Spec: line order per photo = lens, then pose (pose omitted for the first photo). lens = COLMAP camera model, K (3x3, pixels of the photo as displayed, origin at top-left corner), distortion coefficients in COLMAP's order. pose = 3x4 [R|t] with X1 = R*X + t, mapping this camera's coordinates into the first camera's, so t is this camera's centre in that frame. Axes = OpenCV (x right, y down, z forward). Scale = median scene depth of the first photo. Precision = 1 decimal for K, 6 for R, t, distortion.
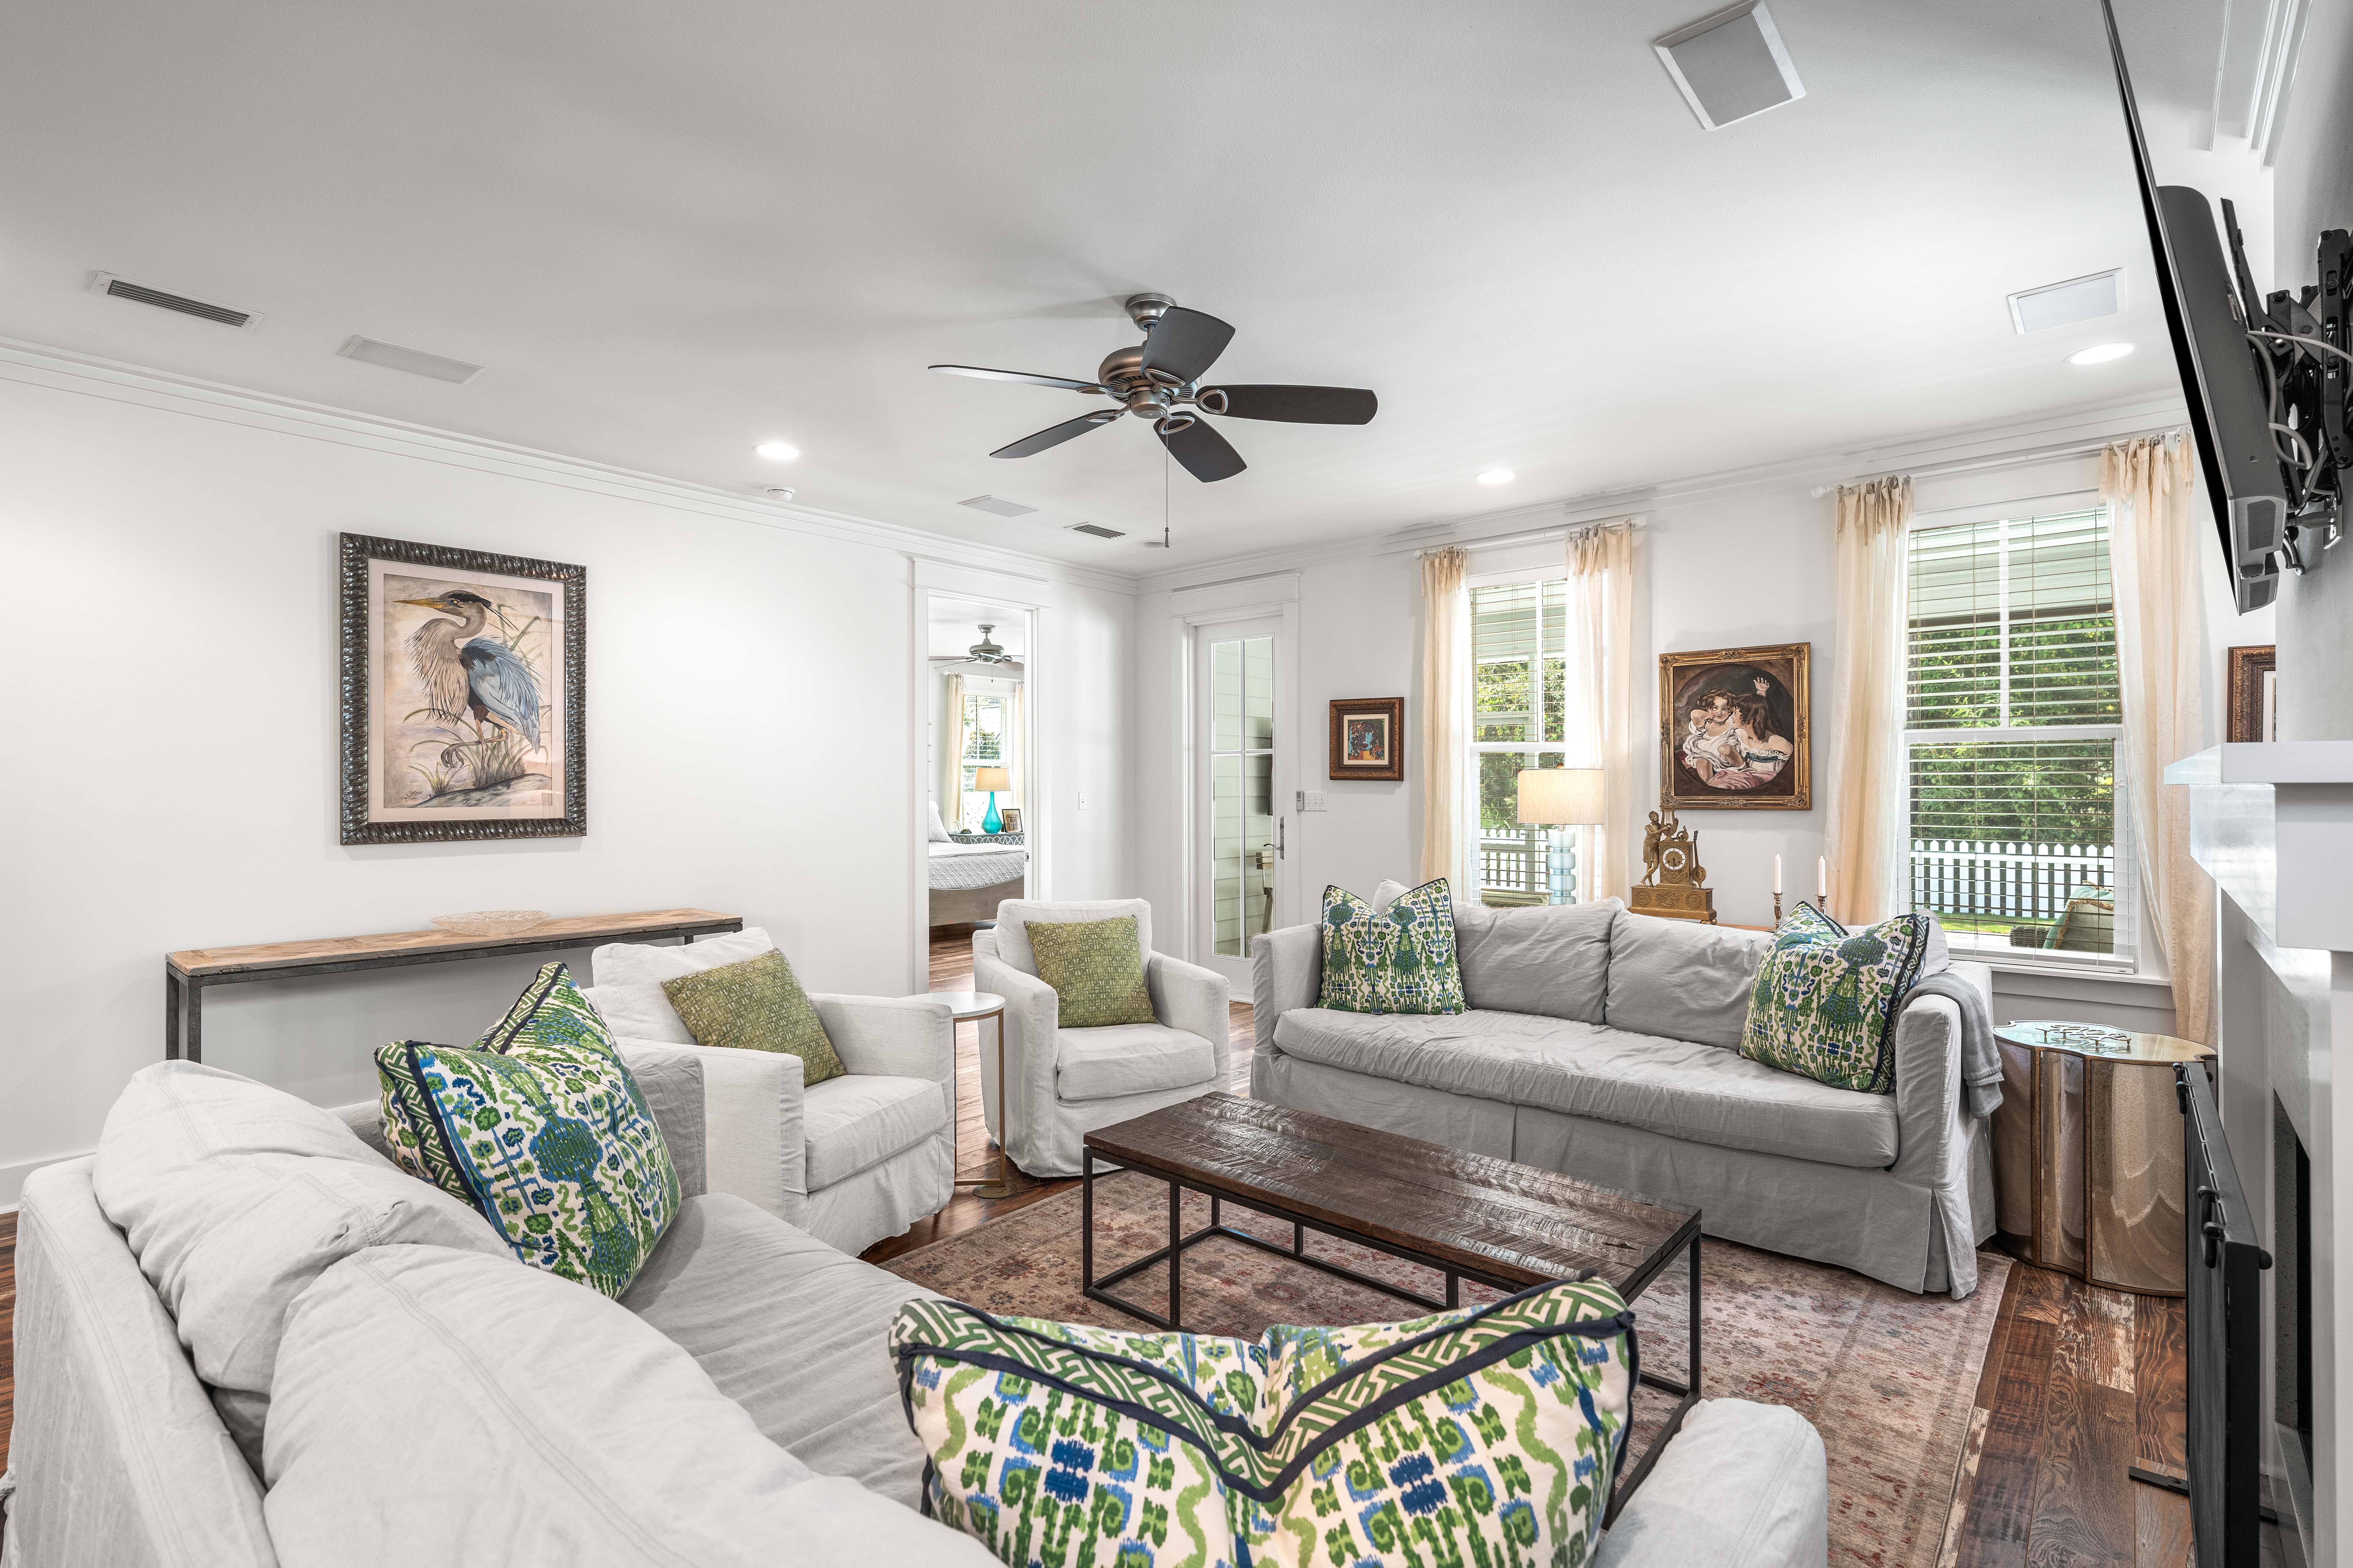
lens RADIAL K [[1091.6, 0, 1169.3], [0, 1091.6, 792.1], [0, 0, 1]] dist [-0.001766, -0.000285]
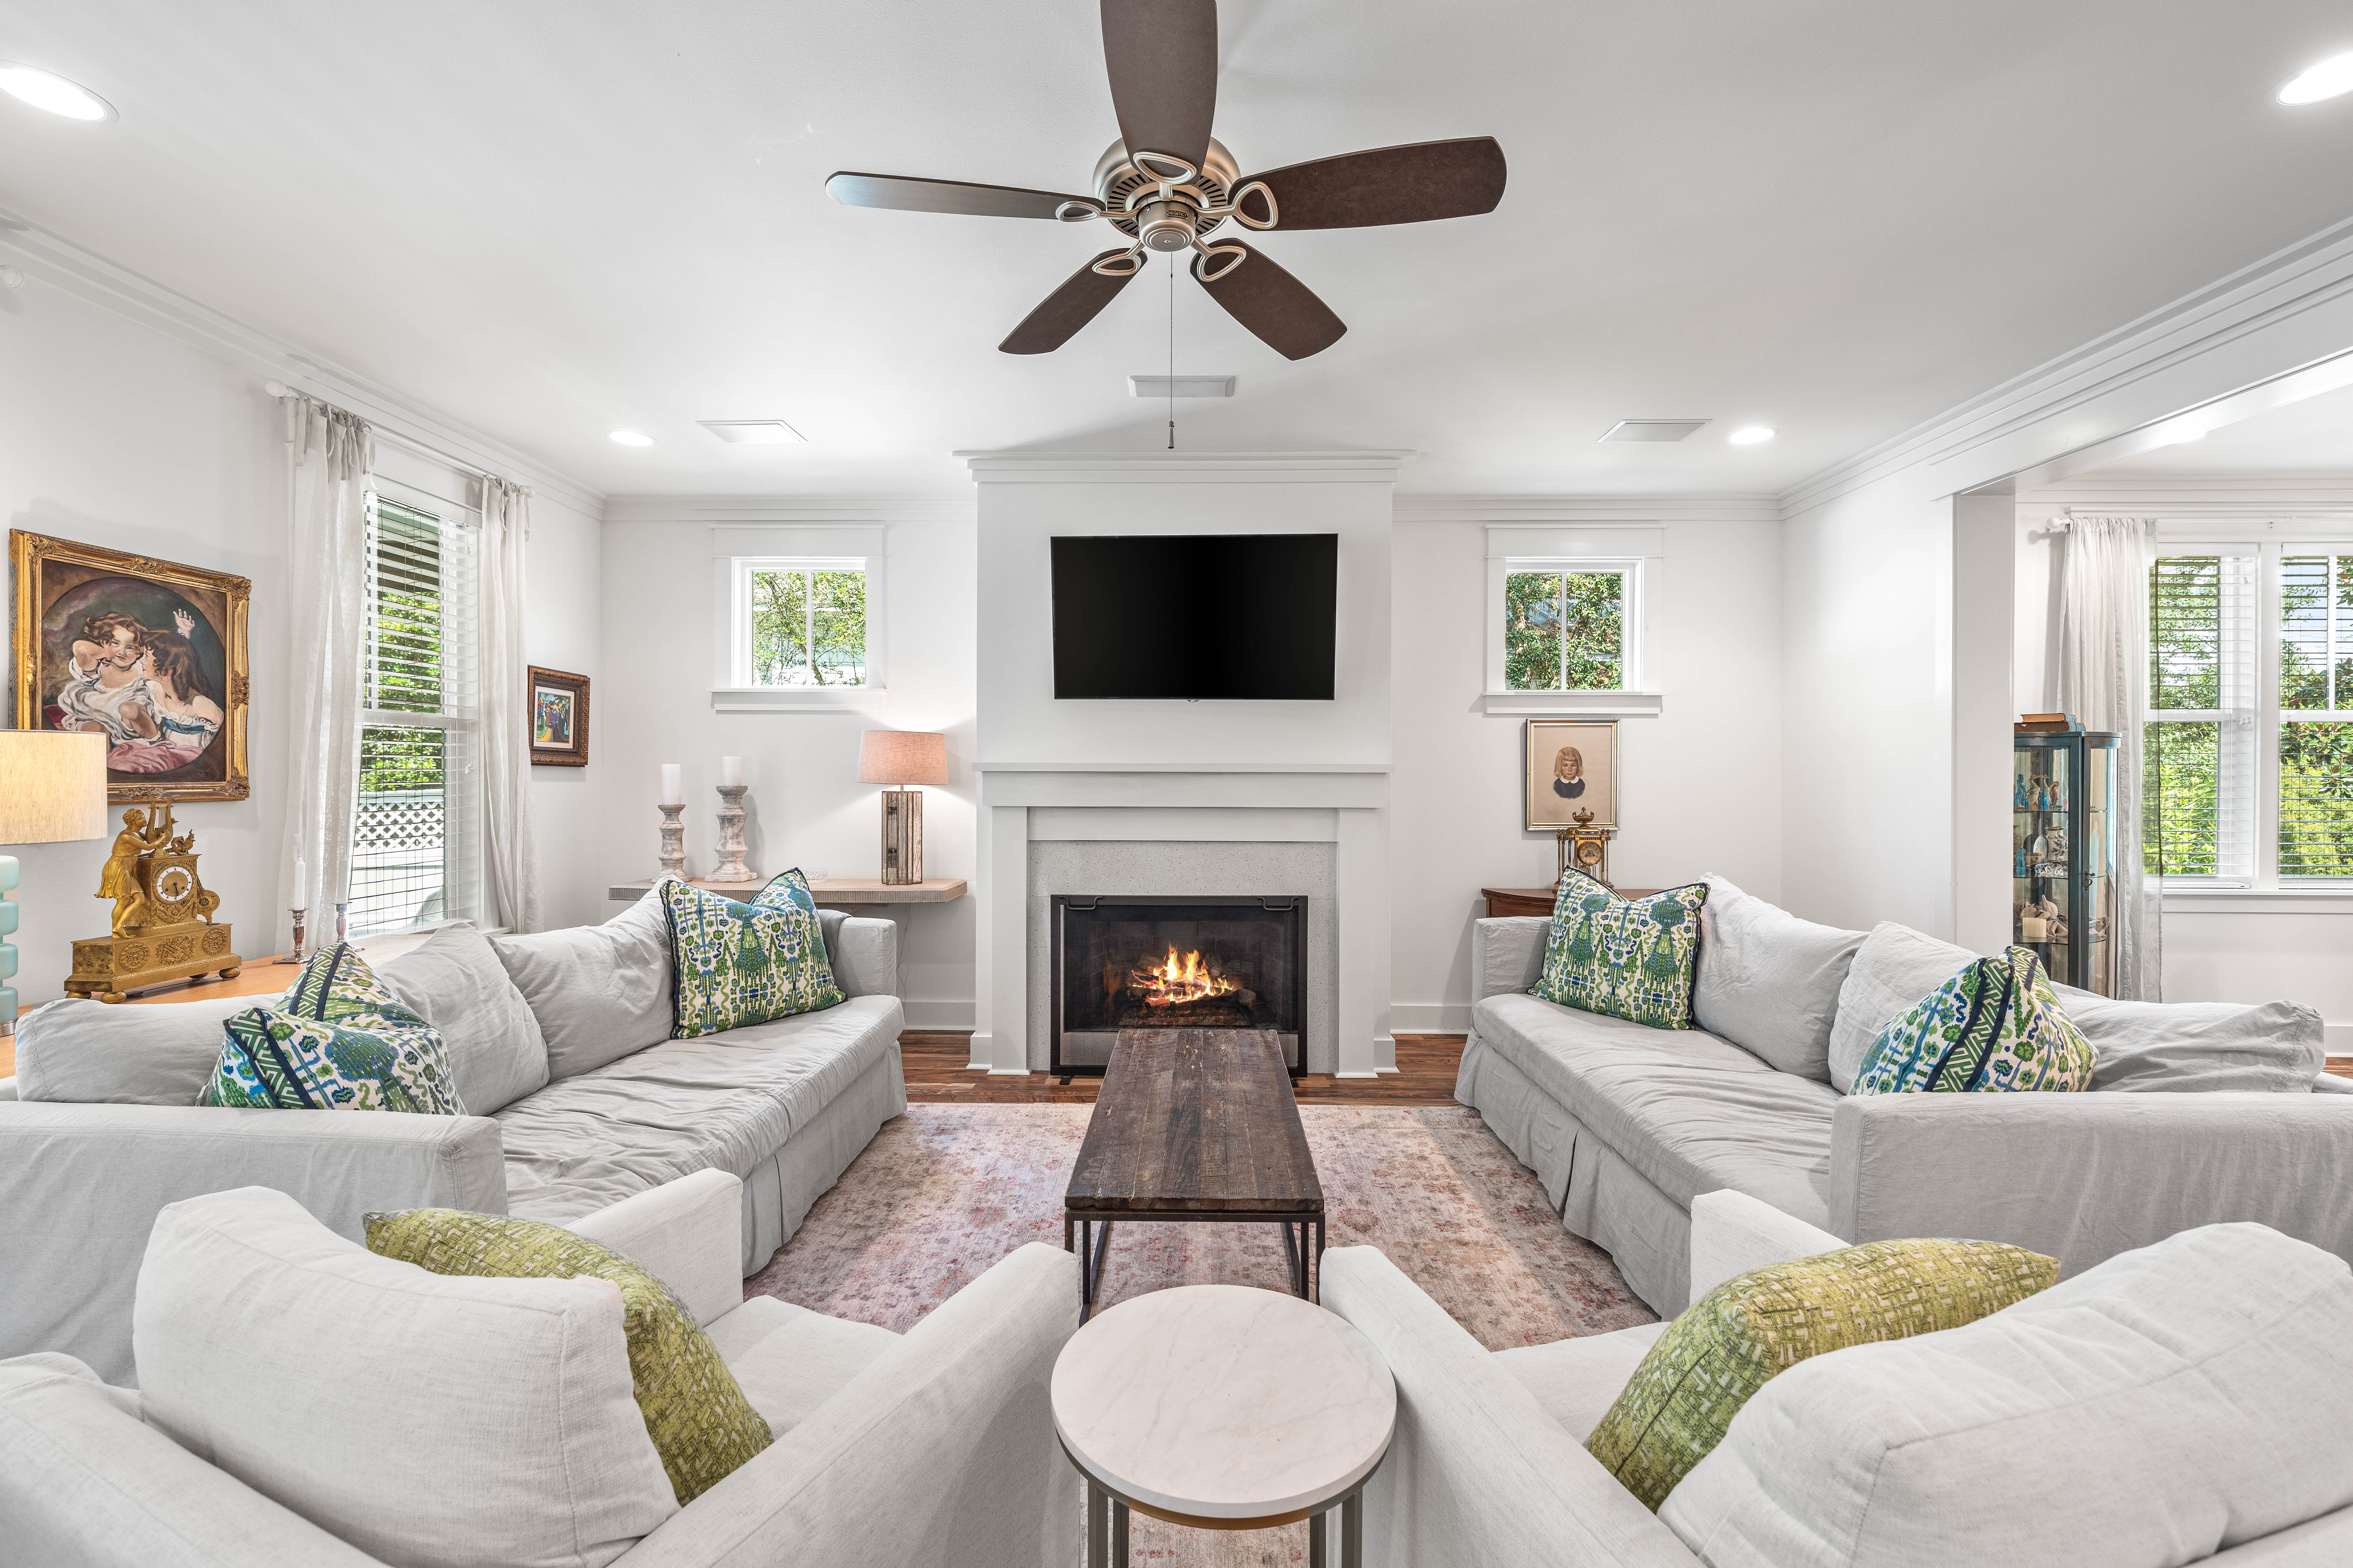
lens RADIAL K [[974.0, 0, 1176.5], [0, 974.0, 784.0], [0, 0, 1]] dist [0.000327, 0.000033]
pose [[-0.646373, -0.008224, 0.762977, -0.327768], [0.001504, 0.999926, 0.012053, -0.001612], [-0.763020, 0.008938, -0.646313, 0.906631]]
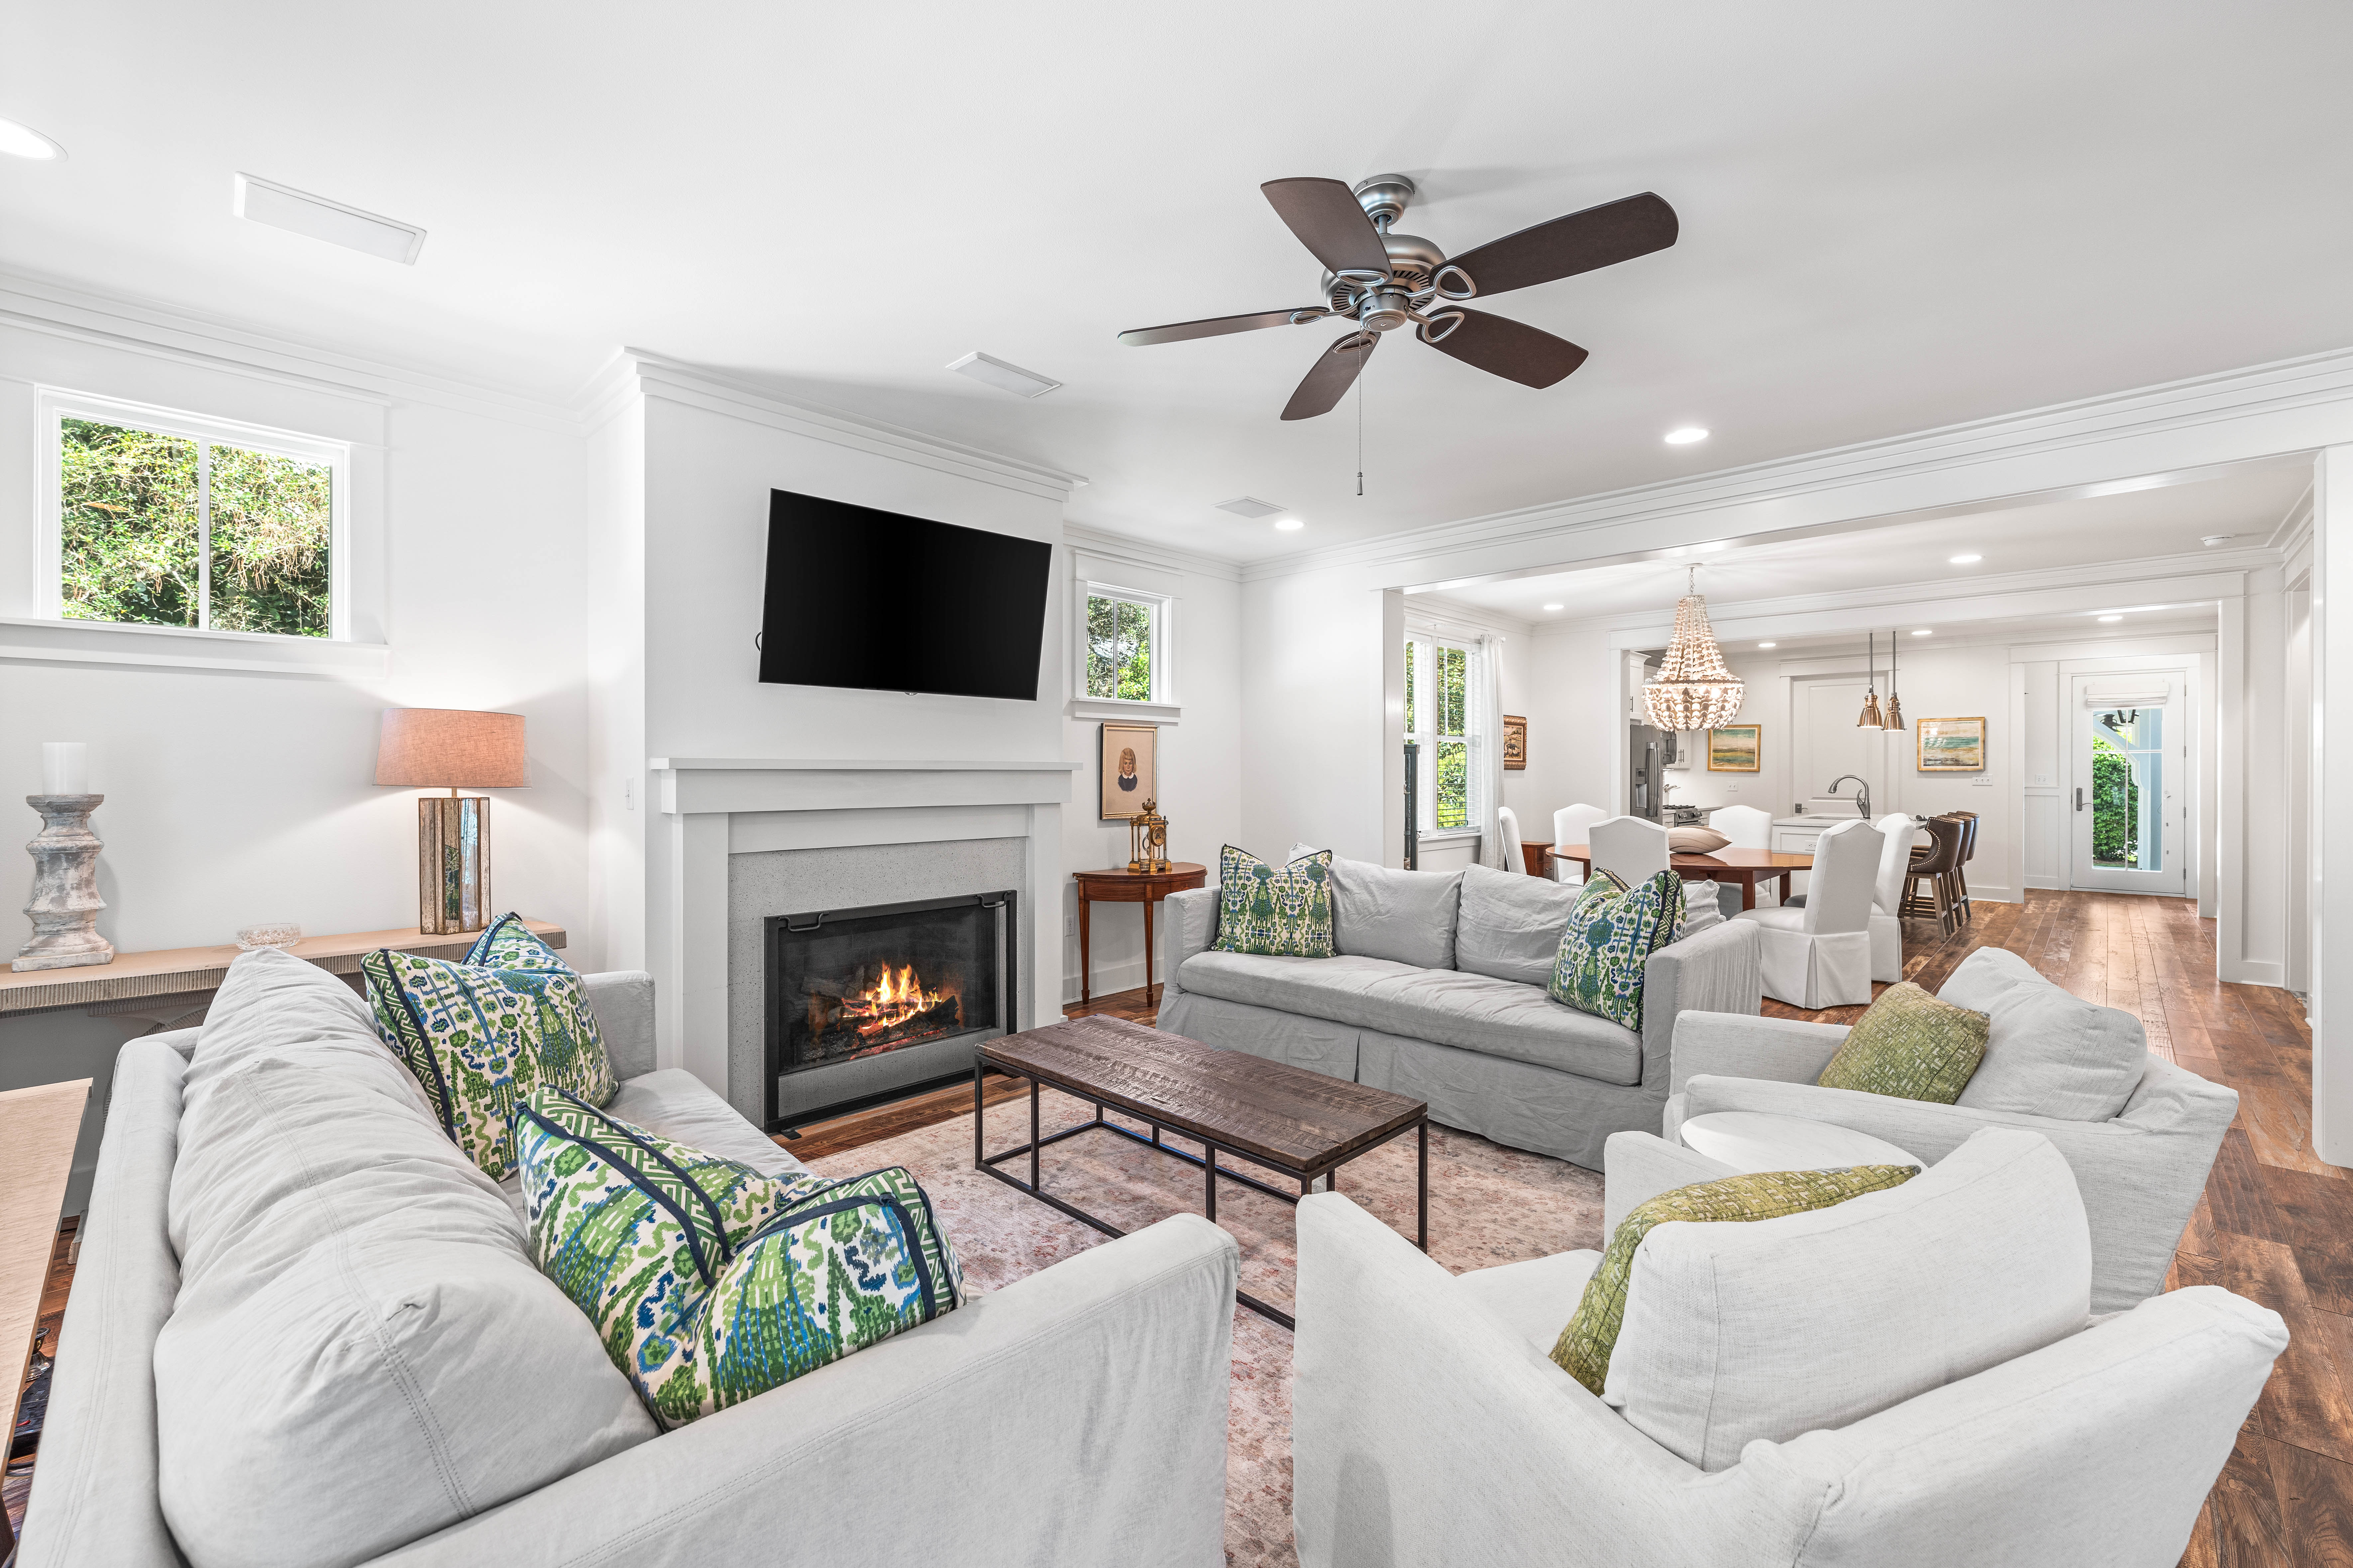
lens RADIAL K [[963.5, 0, 1170.5], [0, 963.5, 767.6], [0, 0, 1]] dist [0.000328, -0.000200]
pose [[-0.998512, 0.001385, 0.054515, 0.065516], [0.001440, 0.999998, 0.000963, -0.003770], [-0.054514, 0.001040, -0.998512, 1.128958]]
